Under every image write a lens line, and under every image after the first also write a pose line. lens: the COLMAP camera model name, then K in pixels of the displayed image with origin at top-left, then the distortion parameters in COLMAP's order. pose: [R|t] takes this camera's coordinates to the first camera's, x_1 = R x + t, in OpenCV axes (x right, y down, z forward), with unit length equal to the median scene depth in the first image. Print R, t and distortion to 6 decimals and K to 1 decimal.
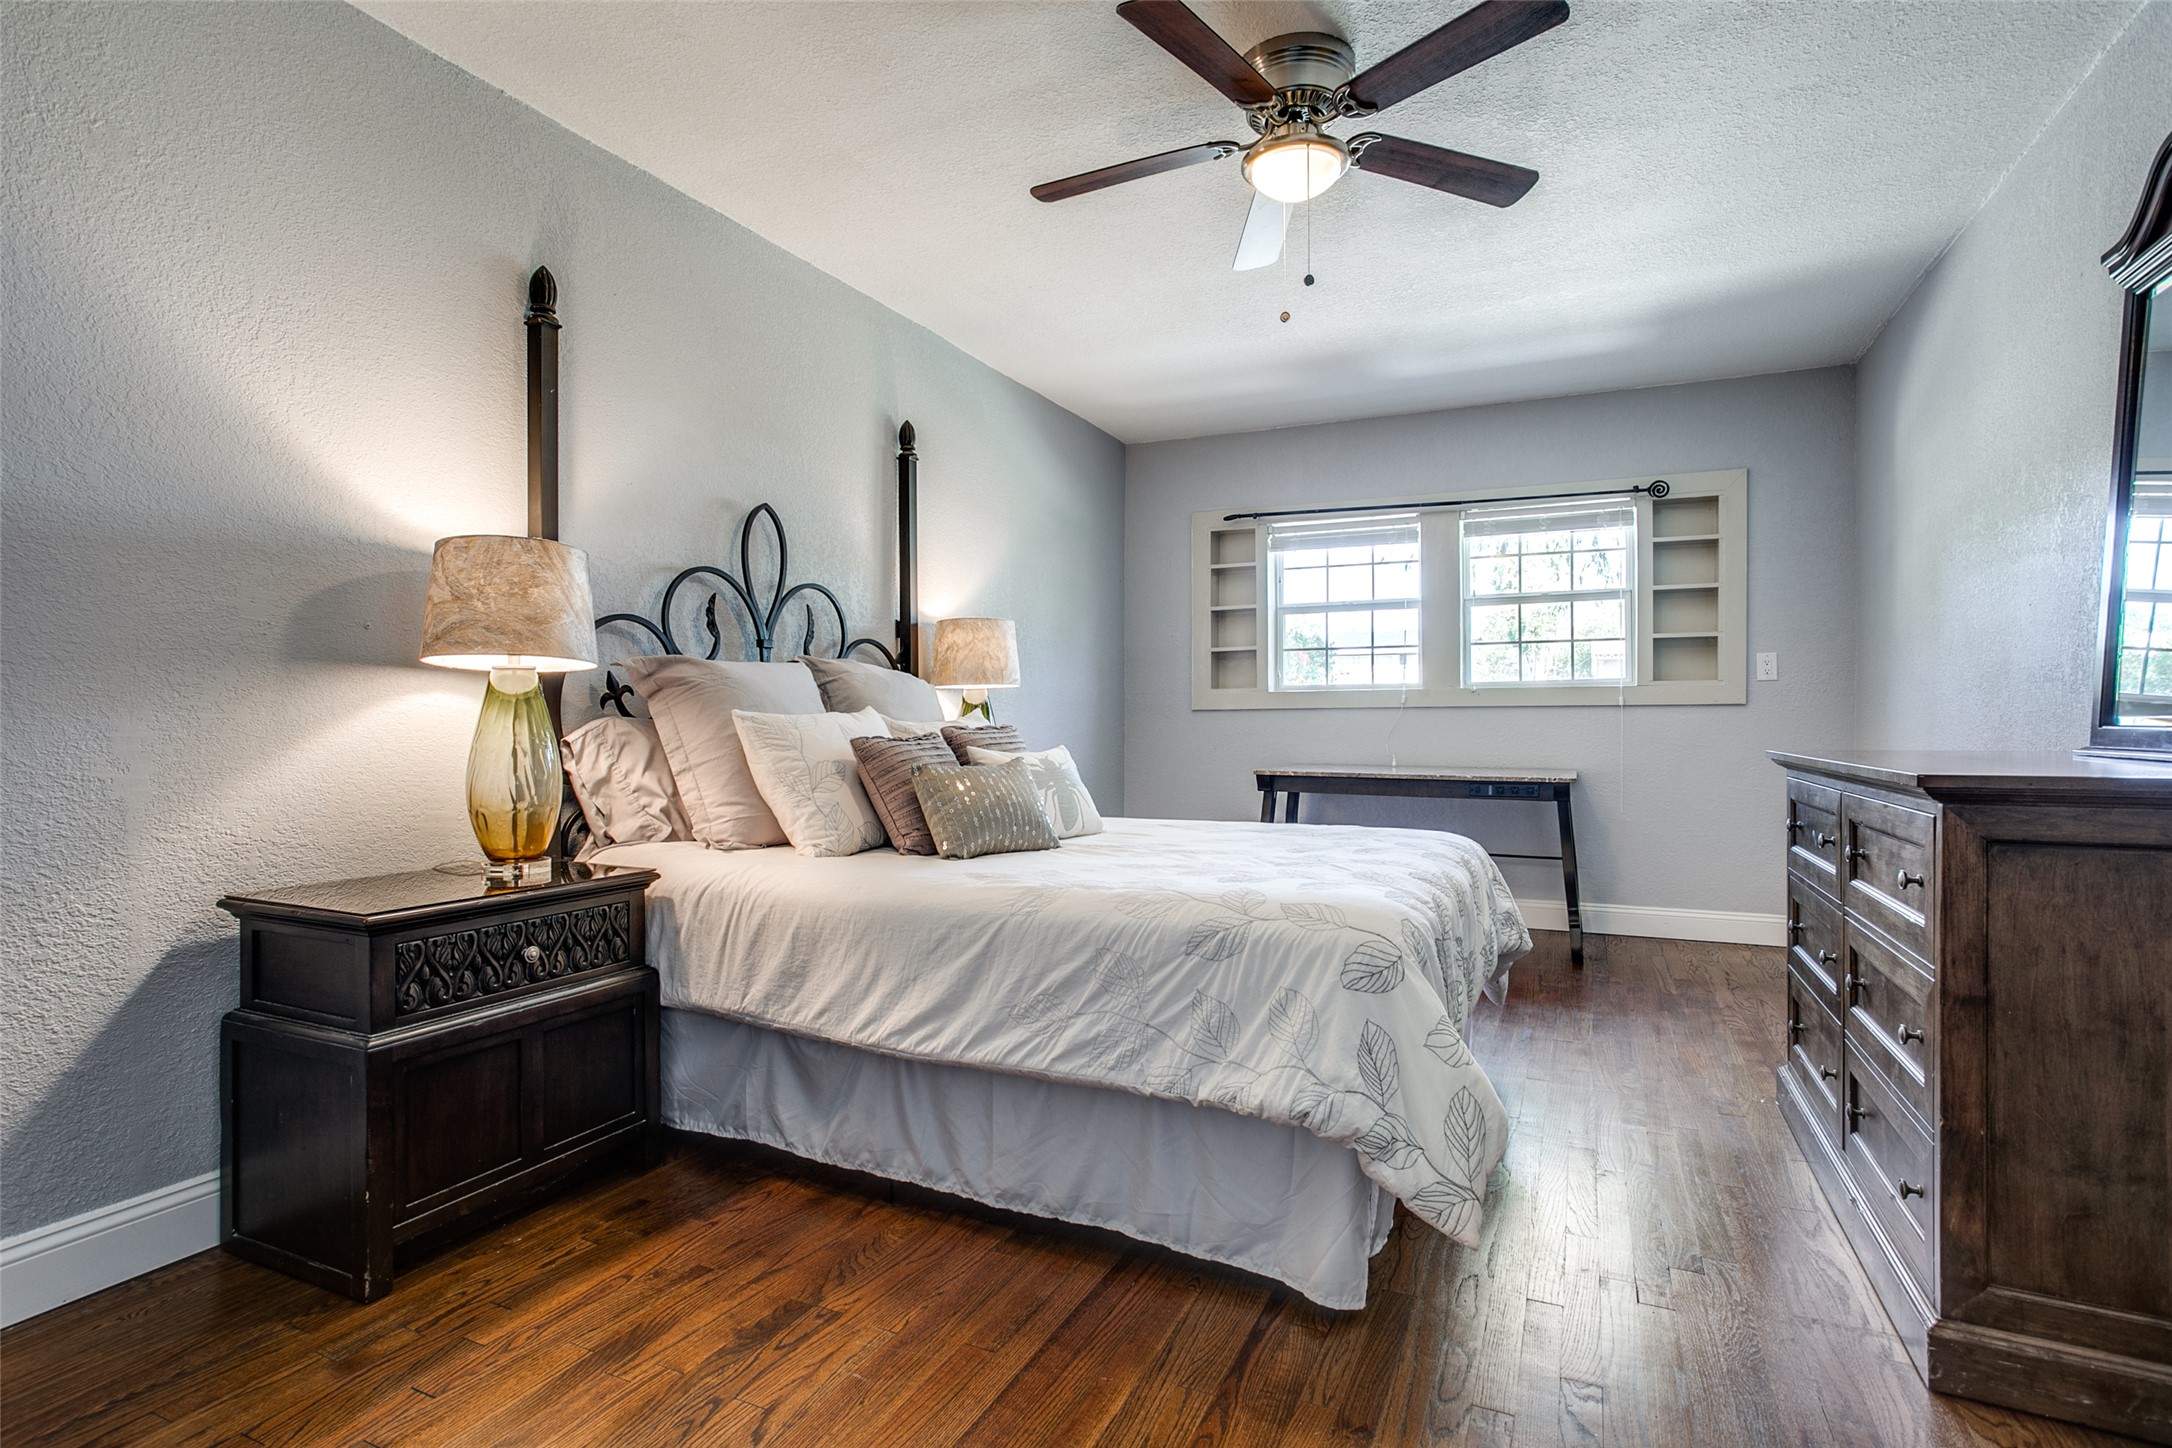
lens RADIAL K [[1057.8, 0, 1010.7], [0, 1057.8, 720.9], [0, 0, 1]] dist [-0.028628, 0.012006]
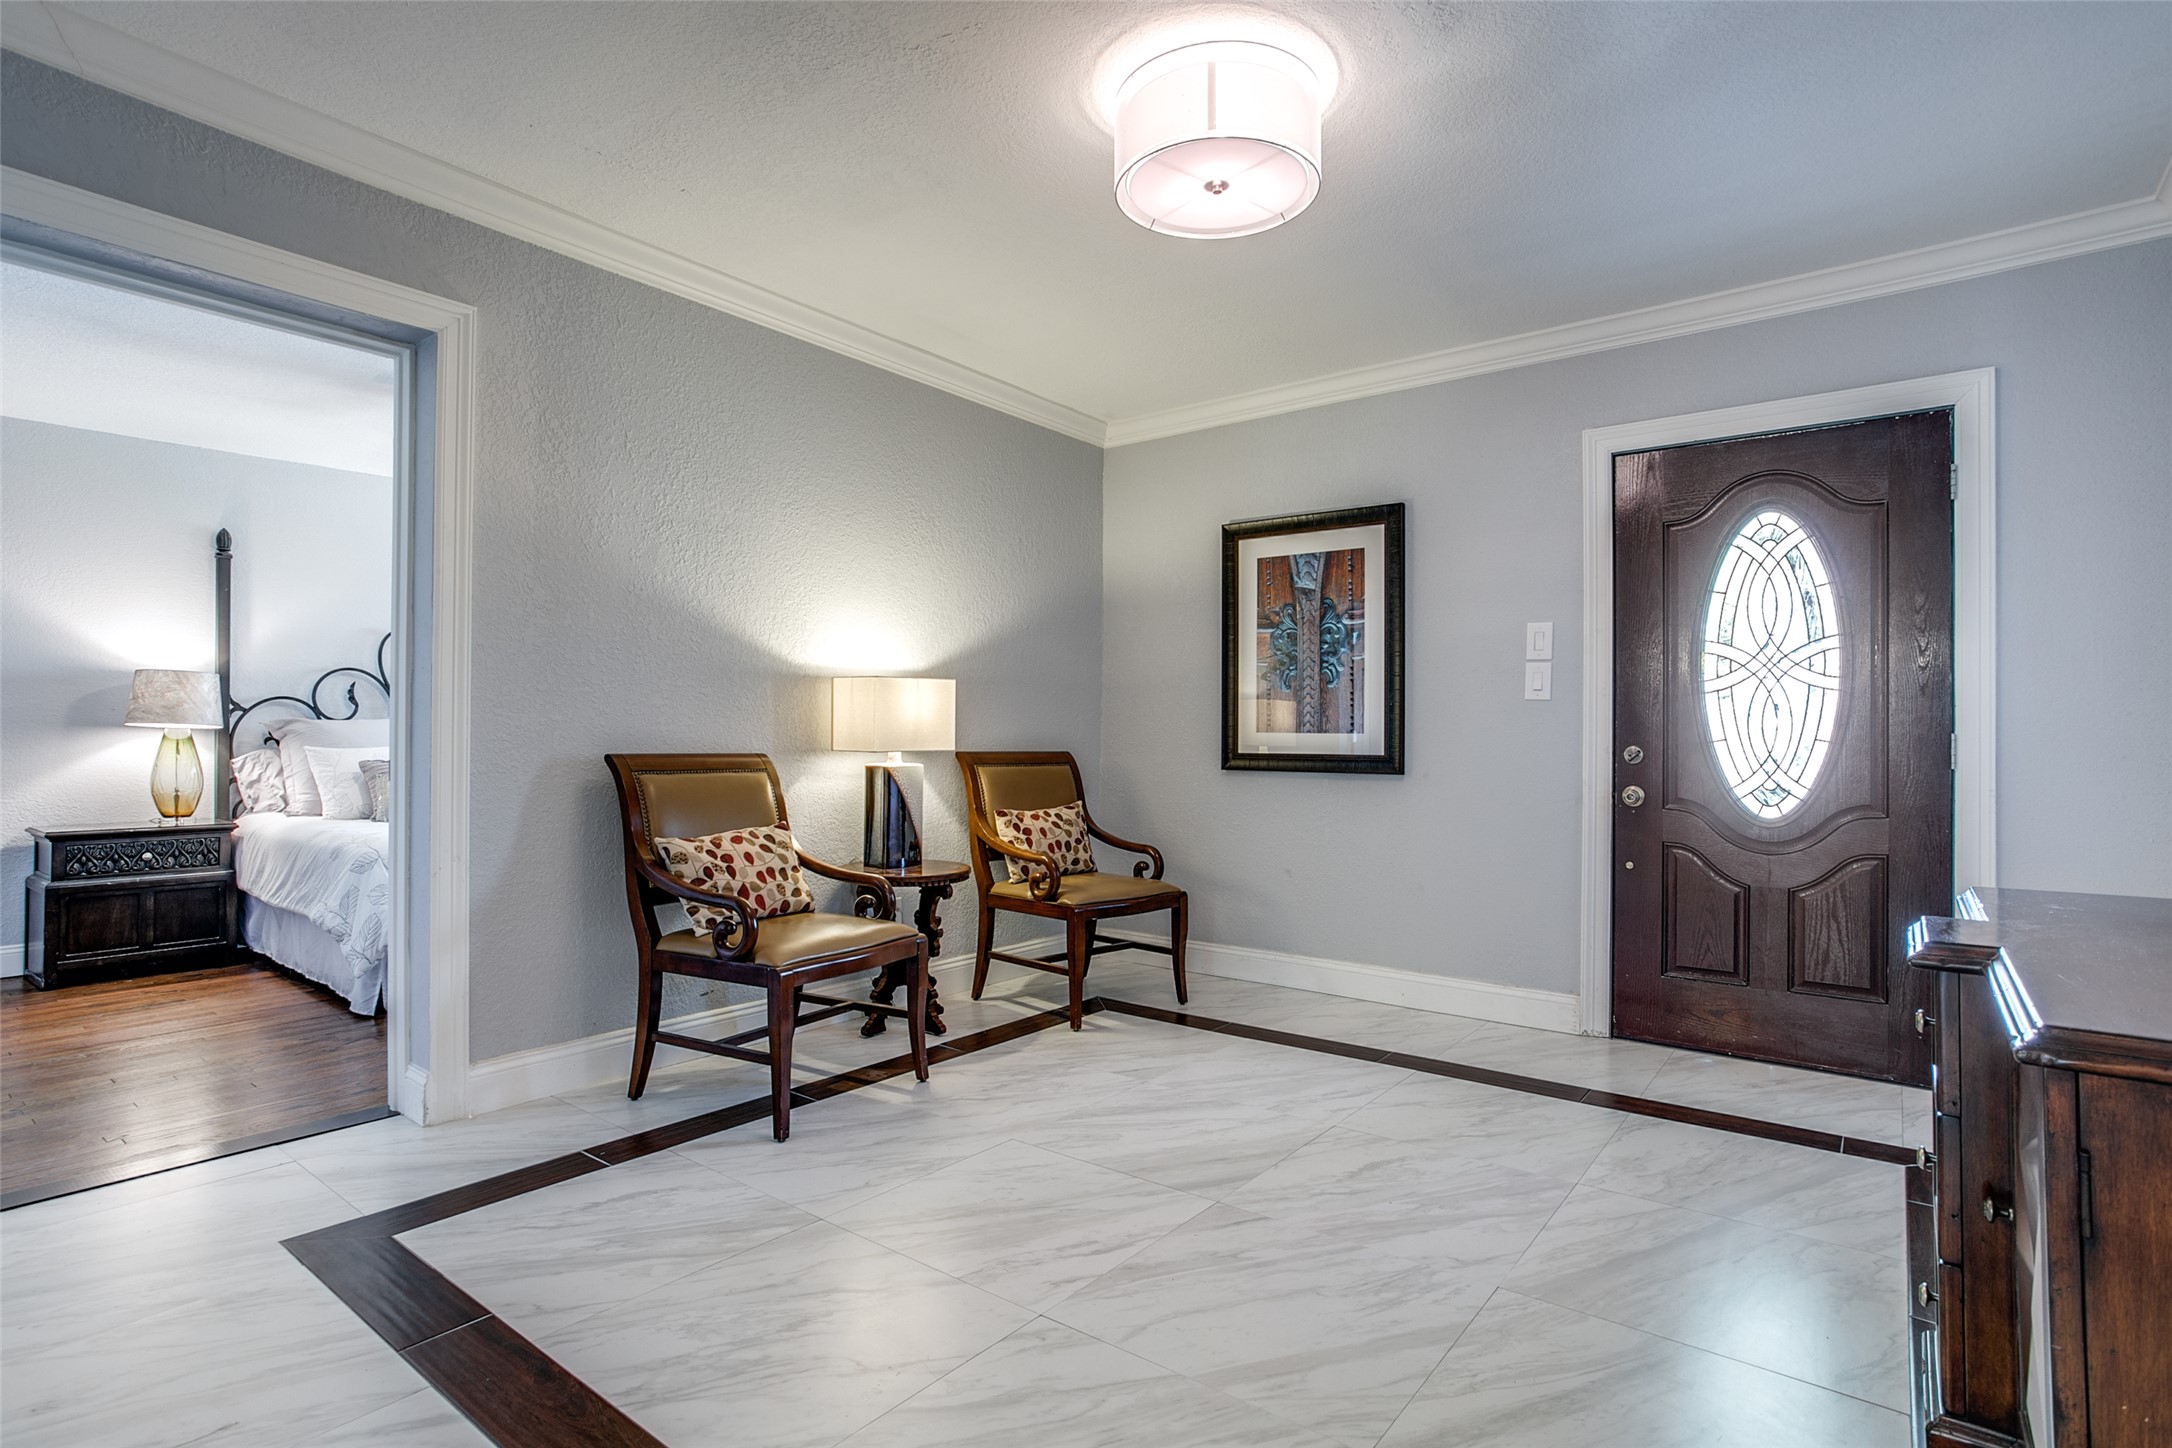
lens RADIAL K [[1057.8, 0, 1069.4], [0, 1057.8, 714.6], [0, 0, 1]] dist [-0.028628, 0.012006]
pose [[0.980406, 0.001024, -0.196986, 1.685917], [-0.004429, 0.999848, -0.016843, -0.048107], [0.196939, 0.017385, 0.980262, -0.711417]]
